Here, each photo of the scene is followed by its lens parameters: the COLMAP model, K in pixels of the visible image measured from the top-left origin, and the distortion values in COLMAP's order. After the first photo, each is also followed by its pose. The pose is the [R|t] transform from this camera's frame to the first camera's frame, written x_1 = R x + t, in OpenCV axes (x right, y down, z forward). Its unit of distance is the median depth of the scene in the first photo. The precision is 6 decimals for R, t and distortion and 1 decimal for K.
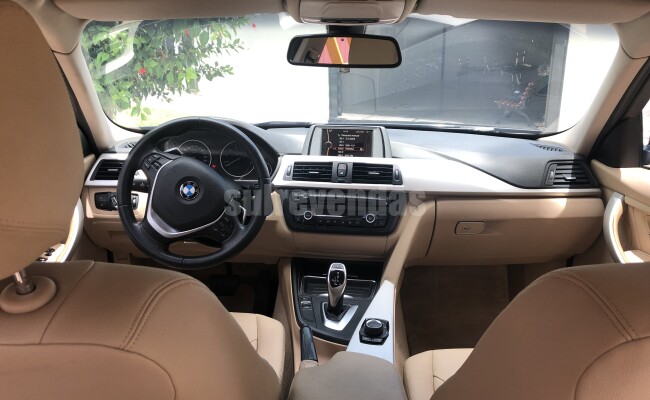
lens RADIAL K [[580.4, 0, 325.0], [0, 580.4, 200.0], [0, 0, 1]] dist [0.045694, 0.000166]
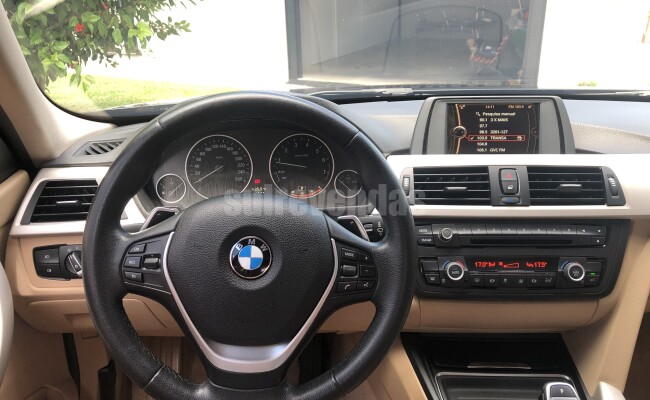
lens RADIAL K [[580.4, 0, 325.0], [0, 580.4, 200.0], [0, 0, 1]] dist [0.045694, 0.000166]
pose [[0.994780, -0.047582, 0.090267, -0.177881], [0.041818, 0.997028, 0.064703, -0.071857], [-0.093078, -0.060590, 0.993814, 0.452931]]
